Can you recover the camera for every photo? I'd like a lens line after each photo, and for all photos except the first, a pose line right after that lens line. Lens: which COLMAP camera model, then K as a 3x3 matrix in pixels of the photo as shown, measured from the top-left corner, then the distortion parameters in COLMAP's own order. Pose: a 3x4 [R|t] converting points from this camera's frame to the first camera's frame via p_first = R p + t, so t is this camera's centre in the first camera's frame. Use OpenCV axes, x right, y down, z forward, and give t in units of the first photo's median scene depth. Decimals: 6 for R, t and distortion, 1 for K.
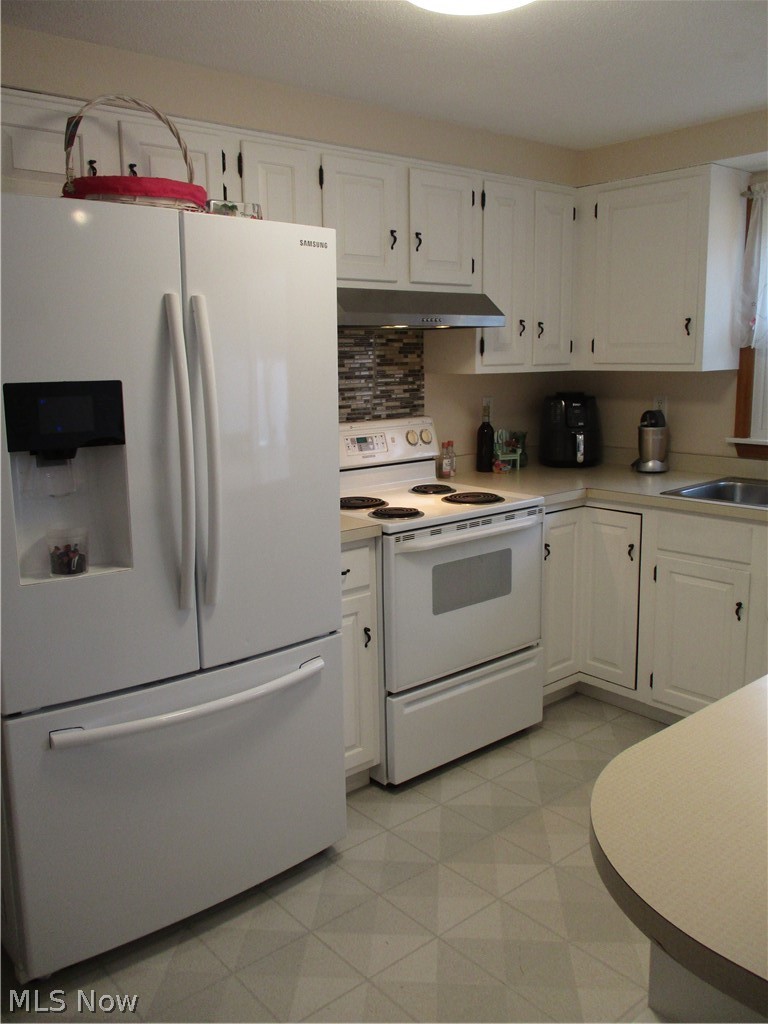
lens RADIAL K [[855.4, 0, 383.4], [0, 855.4, 507.1], [0, 0, 1]] dist [-0.038216, 0.004765]
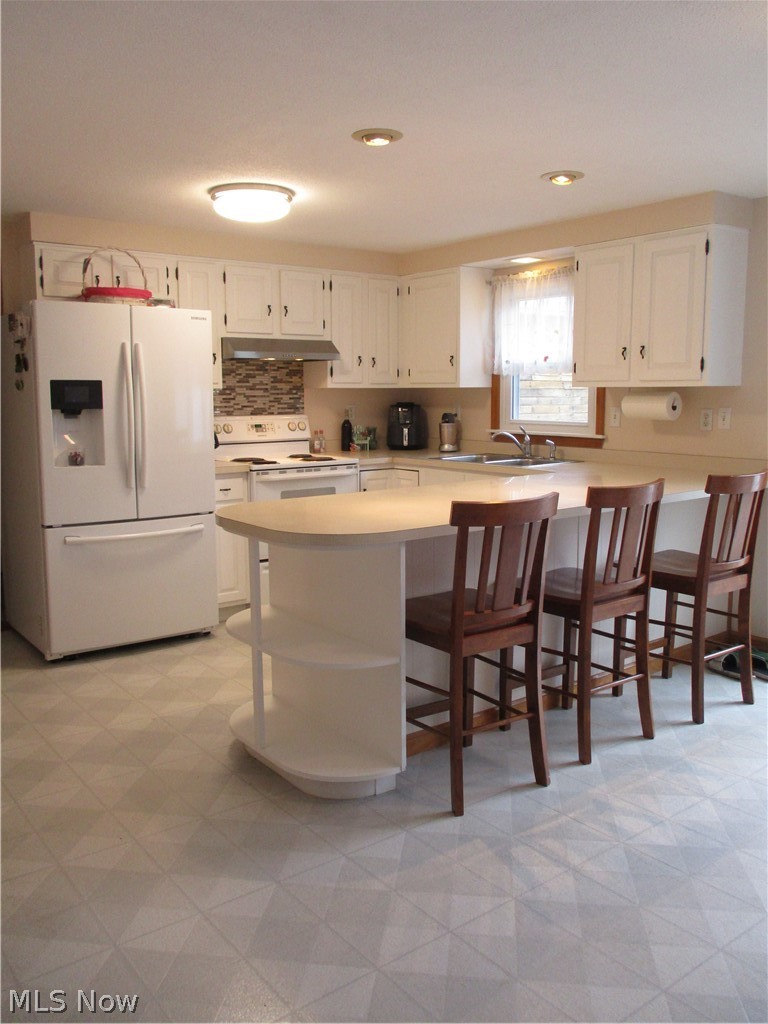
lens RADIAL K [[855.4, 0, 384.8], [0, 855.4, 513.7], [0, 0, 1]] dist [-0.038216, 0.004765]
pose [[0.998621, 0.020321, -0.048403, 0.313862], [-0.021981, 0.999180, -0.033999, 0.149055], [0.047672, 0.035016, 0.998249, -0.677638]]
